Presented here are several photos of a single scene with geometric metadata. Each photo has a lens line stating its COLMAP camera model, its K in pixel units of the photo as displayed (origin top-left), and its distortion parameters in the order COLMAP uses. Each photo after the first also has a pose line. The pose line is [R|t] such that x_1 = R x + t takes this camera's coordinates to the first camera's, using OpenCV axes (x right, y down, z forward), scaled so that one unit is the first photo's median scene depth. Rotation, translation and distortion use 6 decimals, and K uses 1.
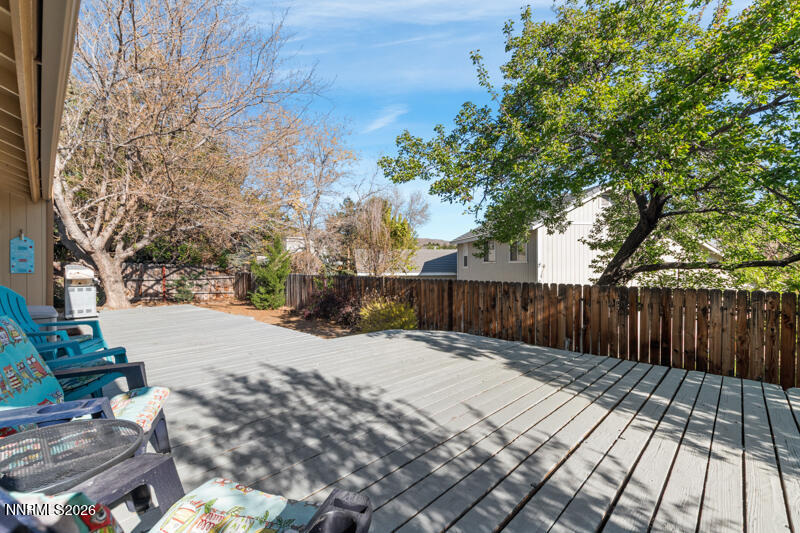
lens RADIAL K [[353.3, 0, 399.5], [0, 353.3, 267.9], [0, 0, 1]] dist [0.010216, -0.000038]
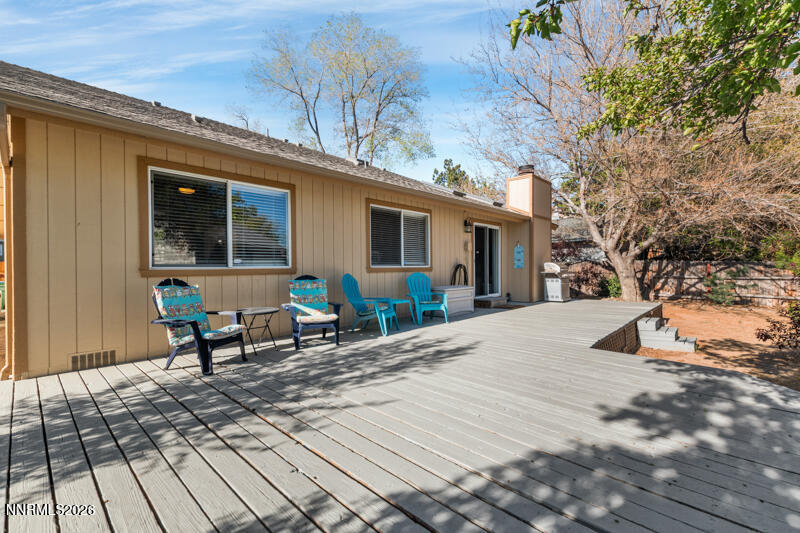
lens RADIAL K [[353.3, 0, 399.1], [0, 353.3, 268.0], [0, 0, 1]] dist [0.010216, -0.000038]
pose [[0.007074, 0.001494, -0.999974, 1.154508], [0.002196, 0.999996, 0.001510, 0.024772], [0.999973, -0.002207, 0.007071, 1.002346]]
